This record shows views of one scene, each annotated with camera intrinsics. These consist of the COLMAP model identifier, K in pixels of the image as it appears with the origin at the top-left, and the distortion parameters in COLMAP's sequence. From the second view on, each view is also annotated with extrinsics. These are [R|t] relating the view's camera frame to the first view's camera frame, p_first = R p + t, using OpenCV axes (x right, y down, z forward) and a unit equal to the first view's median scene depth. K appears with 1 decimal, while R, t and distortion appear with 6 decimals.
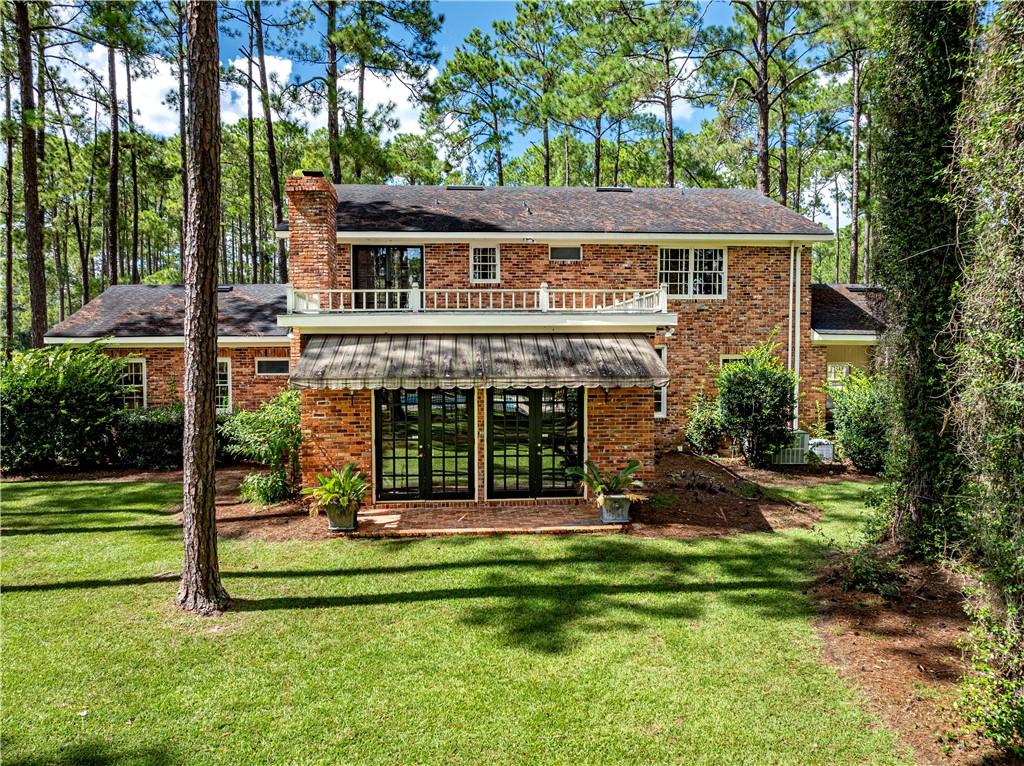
lens RADIAL K [[751.5, 0, 516.2], [0, 751.5, 384.7], [0, 0, 1]] dist [-0.030351, 0.013587]
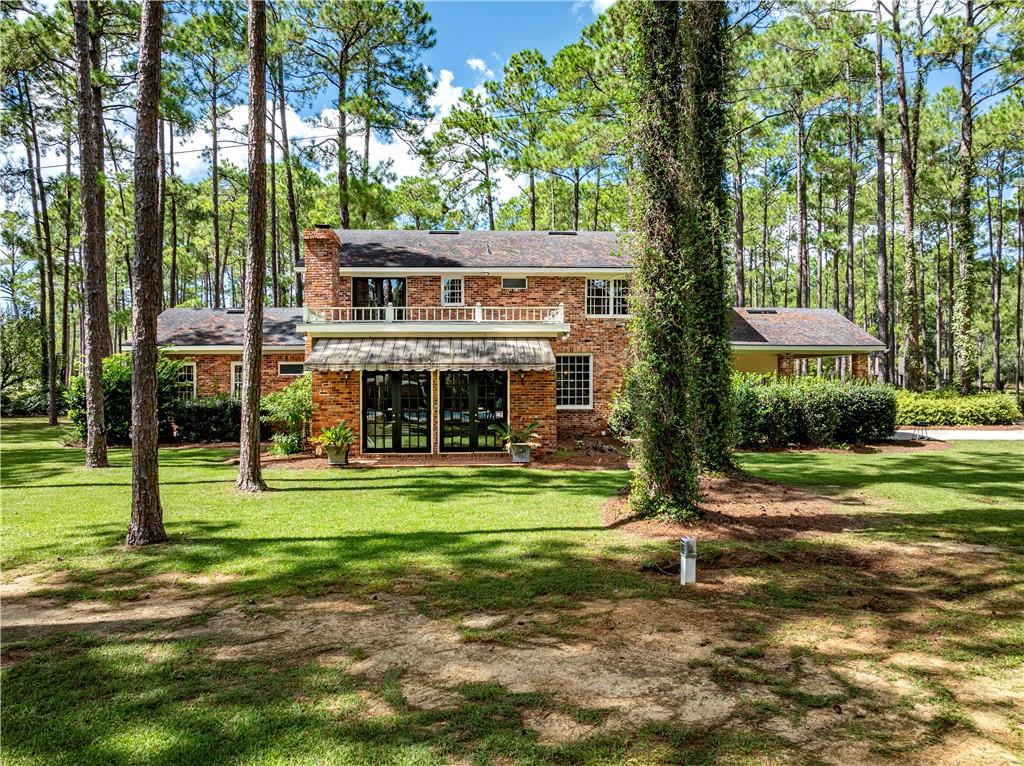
lens RADIAL K [[751.5, 0, 513.5], [0, 751.5, 385.4], [0, 0, 1]] dist [-0.030351, 0.013587]
pose [[0.999803, 0.001382, -0.019809, 0.090977], [-0.002190, 0.999162, -0.040869, 0.057245], [0.019735, 0.040904, 0.998968, -0.303989]]
